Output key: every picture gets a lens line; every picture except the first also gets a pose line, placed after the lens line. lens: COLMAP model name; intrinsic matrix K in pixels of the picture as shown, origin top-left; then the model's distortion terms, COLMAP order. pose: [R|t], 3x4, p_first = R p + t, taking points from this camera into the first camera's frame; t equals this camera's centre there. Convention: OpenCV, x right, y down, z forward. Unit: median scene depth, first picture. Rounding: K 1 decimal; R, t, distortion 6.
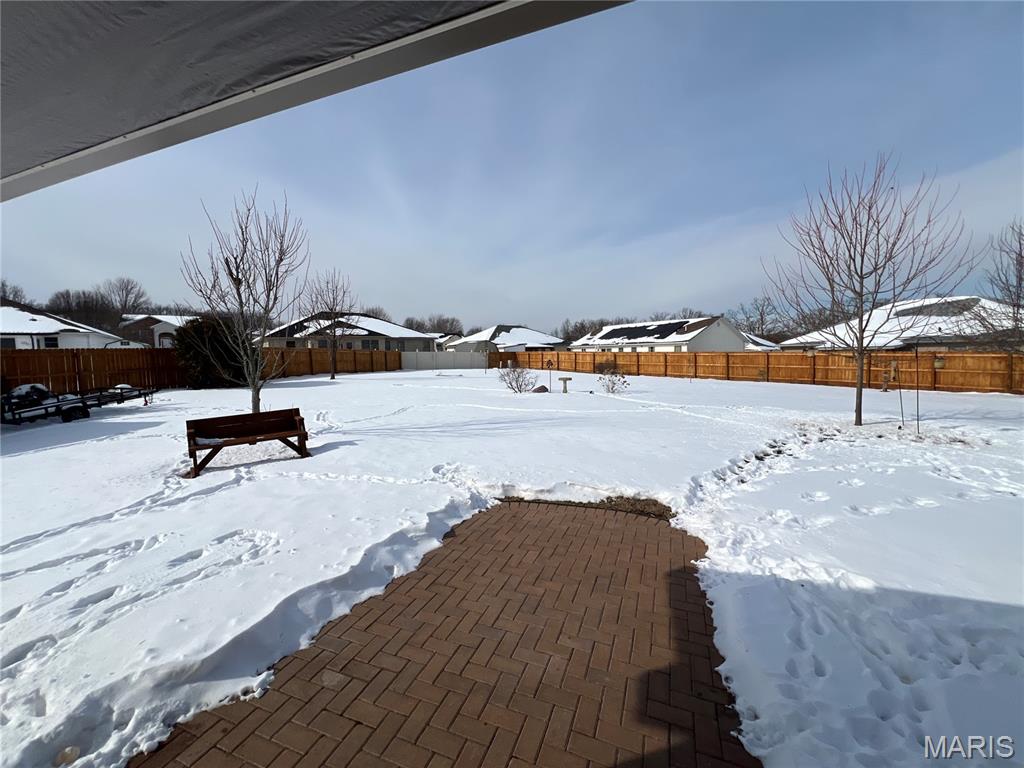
lens RADIAL K [[410.5, 0, 512.0], [0, 410.5, 381.2], [0, 0, 1]] dist [-0.000312, 0.000553]
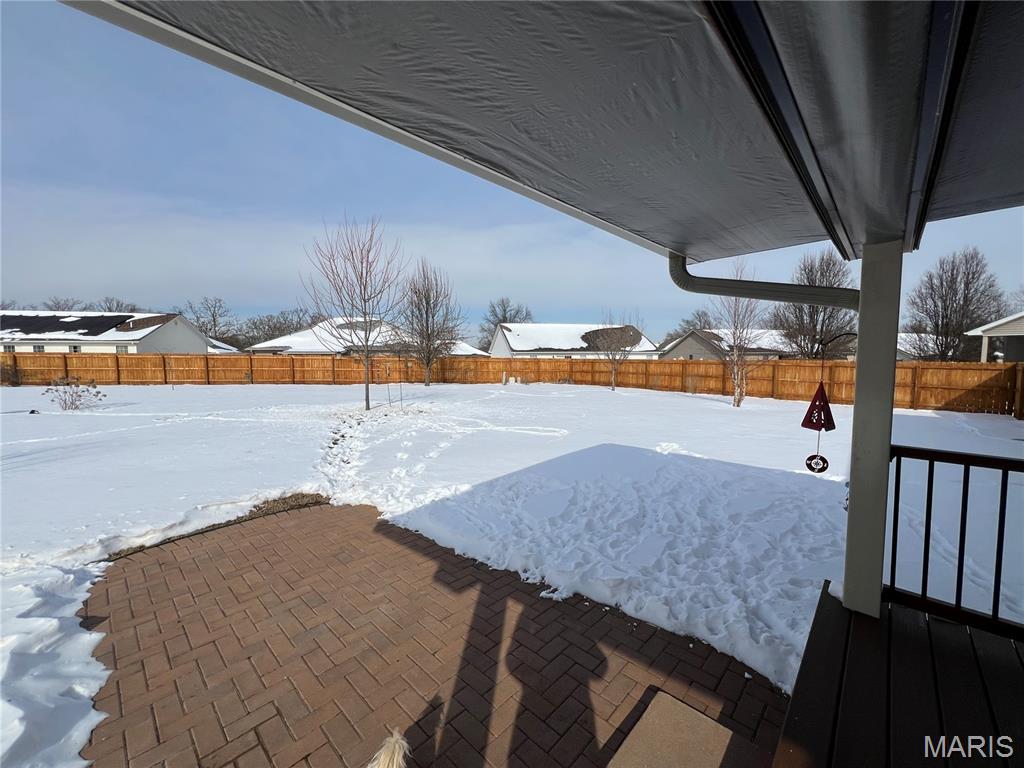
lens RADIAL K [[410.5, 0, 508.4], [0, 410.5, 382.9], [0, 0, 1]] dist [-0.000312, 0.000553]
pose [[0.382905, -0.049412, 0.922465, -0.407171], [0.052852, 0.998105, 0.031525, -0.000735], [-0.922275, 0.036683, 0.384791, 0.082495]]
